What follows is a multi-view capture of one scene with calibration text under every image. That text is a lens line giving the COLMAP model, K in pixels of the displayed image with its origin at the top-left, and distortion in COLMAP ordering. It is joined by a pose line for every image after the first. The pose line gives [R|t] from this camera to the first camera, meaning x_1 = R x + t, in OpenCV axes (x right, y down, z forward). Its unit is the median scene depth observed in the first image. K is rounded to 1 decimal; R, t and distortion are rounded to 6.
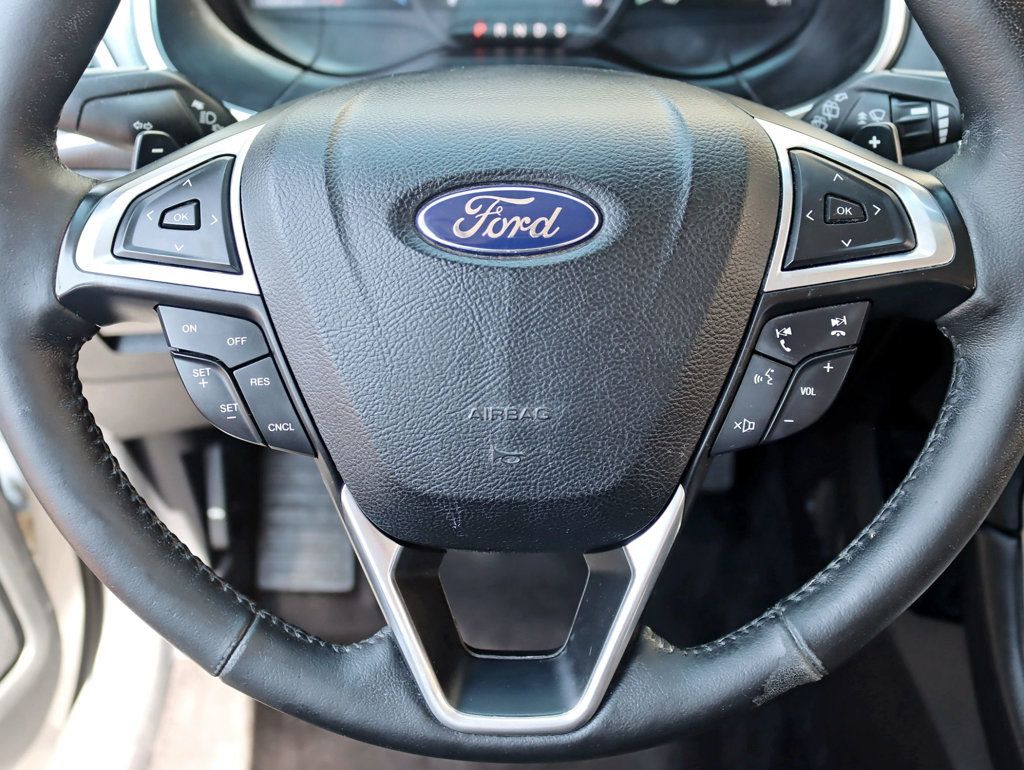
lens RADIAL K [[1097.7, 0, 512.0], [0, 1097.7, 385.0], [0, 0, 1]] dist [-0.112381, 0.010004]
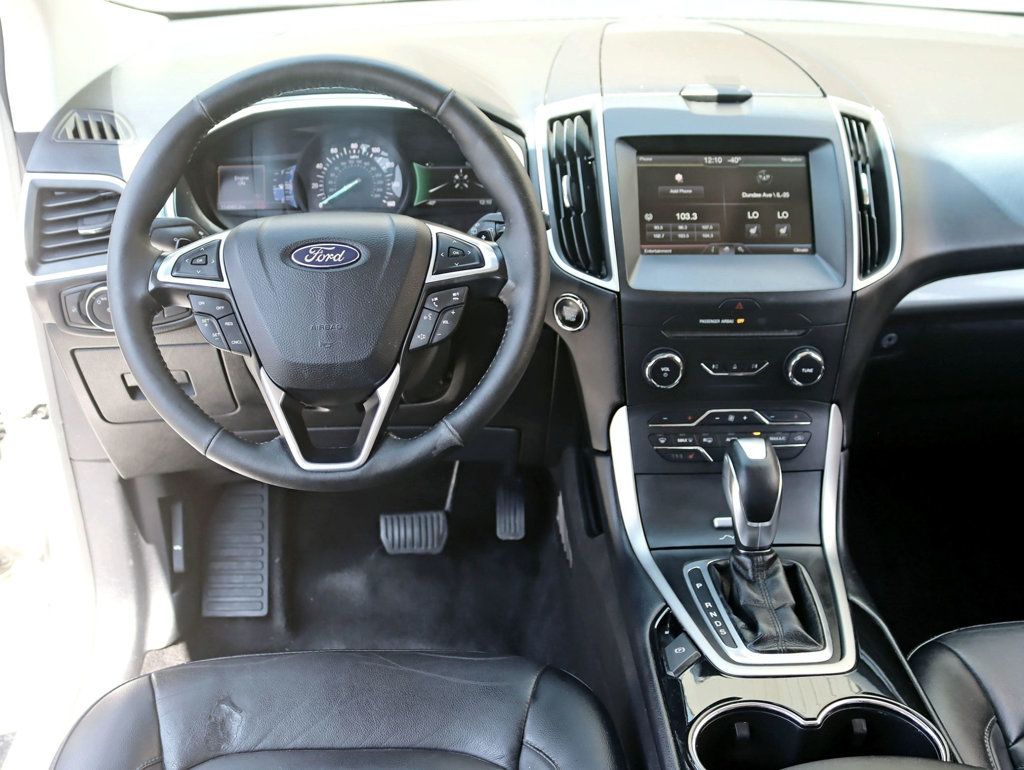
lens RADIAL K [[982.0, 0, 512.0], [0, 982.0, 385.0], [0, 0, 1]] dist [-0.141965, -0.000451]
pose [[0.994970, -0.020330, 0.098091, 0.198664], [0.041998, 0.973634, -0.224216, 0.671606], [-0.090946, 0.227208, 0.969590, -1.208394]]
